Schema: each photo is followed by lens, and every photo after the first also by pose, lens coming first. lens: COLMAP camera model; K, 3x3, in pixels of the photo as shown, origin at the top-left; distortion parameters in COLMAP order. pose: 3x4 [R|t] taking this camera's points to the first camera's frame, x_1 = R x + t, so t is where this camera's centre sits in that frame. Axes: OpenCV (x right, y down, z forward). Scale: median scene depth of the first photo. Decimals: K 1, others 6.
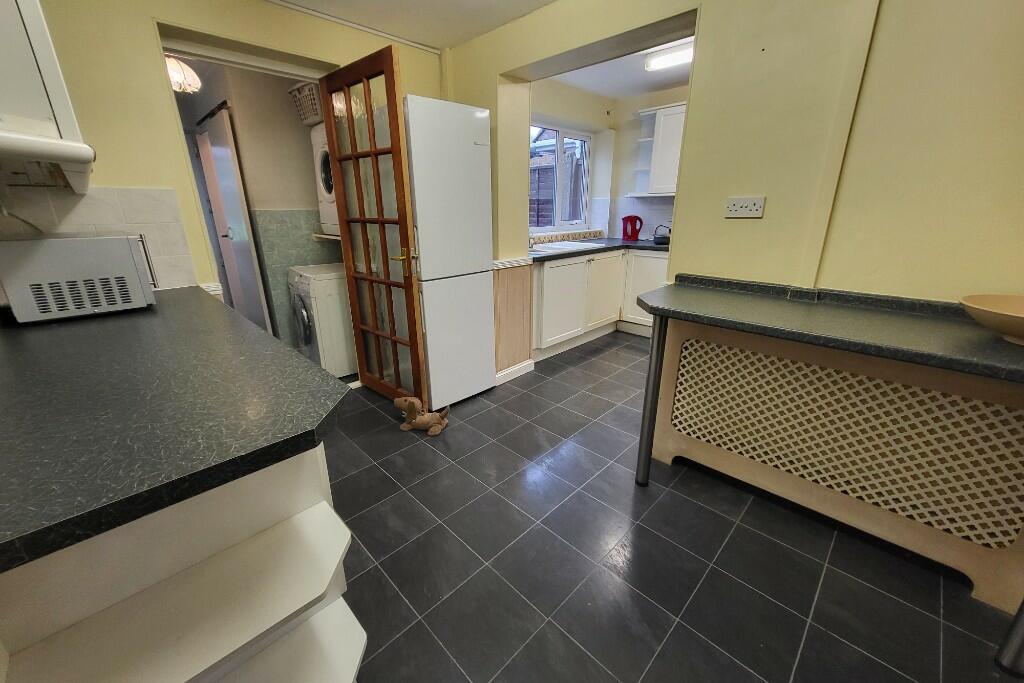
lens RADIAL K [[398.9, 0, 503.4], [0, 398.9, 335.6], [0, 0, 1]] dist [0.007827, -0.000023]
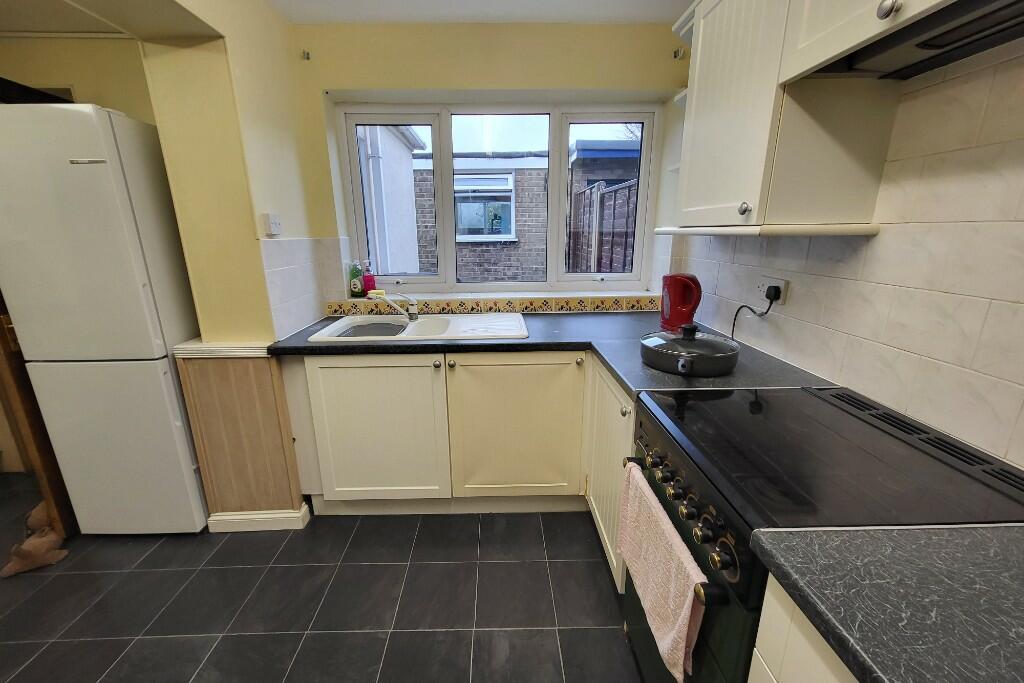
lens RADIAL K [[398.9, 0, 503.4], [0, 398.9, 335.6], [0, 0, 1]] dist [0.007827, -0.000023]
pose [[0.725586, 0.183271, -0.663277, 0.687766], [-0.210446, 0.976800, 0.039685, -0.303410], [0.655162, 0.110789, 0.747321, 0.789628]]
